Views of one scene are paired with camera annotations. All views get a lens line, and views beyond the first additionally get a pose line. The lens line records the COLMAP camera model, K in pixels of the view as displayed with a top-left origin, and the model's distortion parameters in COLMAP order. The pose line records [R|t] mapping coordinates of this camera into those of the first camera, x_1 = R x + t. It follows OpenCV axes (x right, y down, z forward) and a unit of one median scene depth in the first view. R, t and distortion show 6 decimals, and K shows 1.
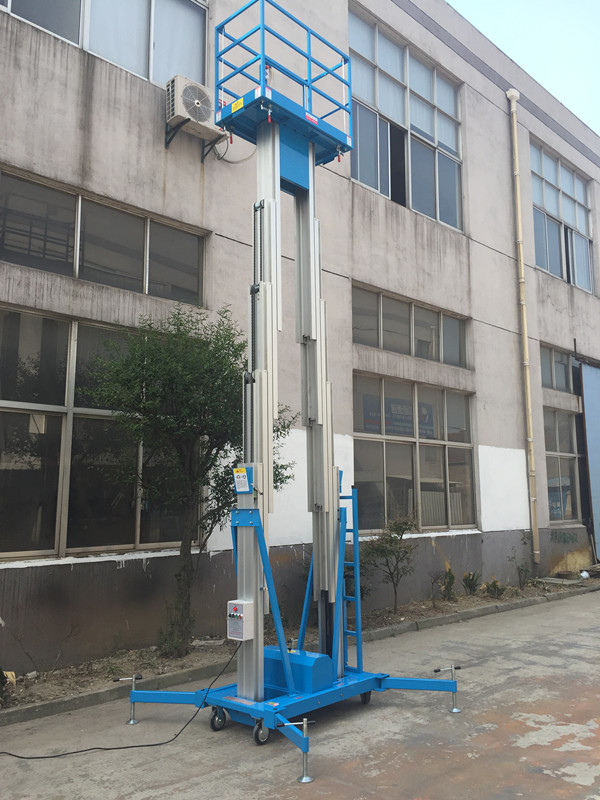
lens RADIAL K [[697.9, 0, 300.0], [0, 697.9, 400.0], [0, 0, 1]] dist [0.066794, -0.103608]
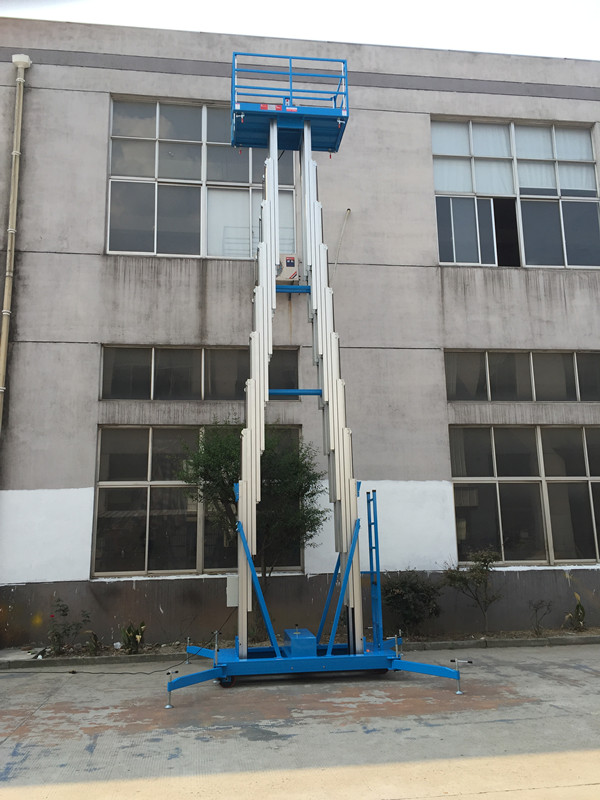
lens RADIAL K [[697.9, 0, 300.0], [0, 697.9, 400.0], [0, 0, 1]] dist [0.066794, -0.103608]
pose [[0.774690, -0.137175, -0.617283, 0.622911], [0.103531, 0.990529, -0.090188, -0.003903], [0.623808, 0.005960, 0.781555, -0.087299]]
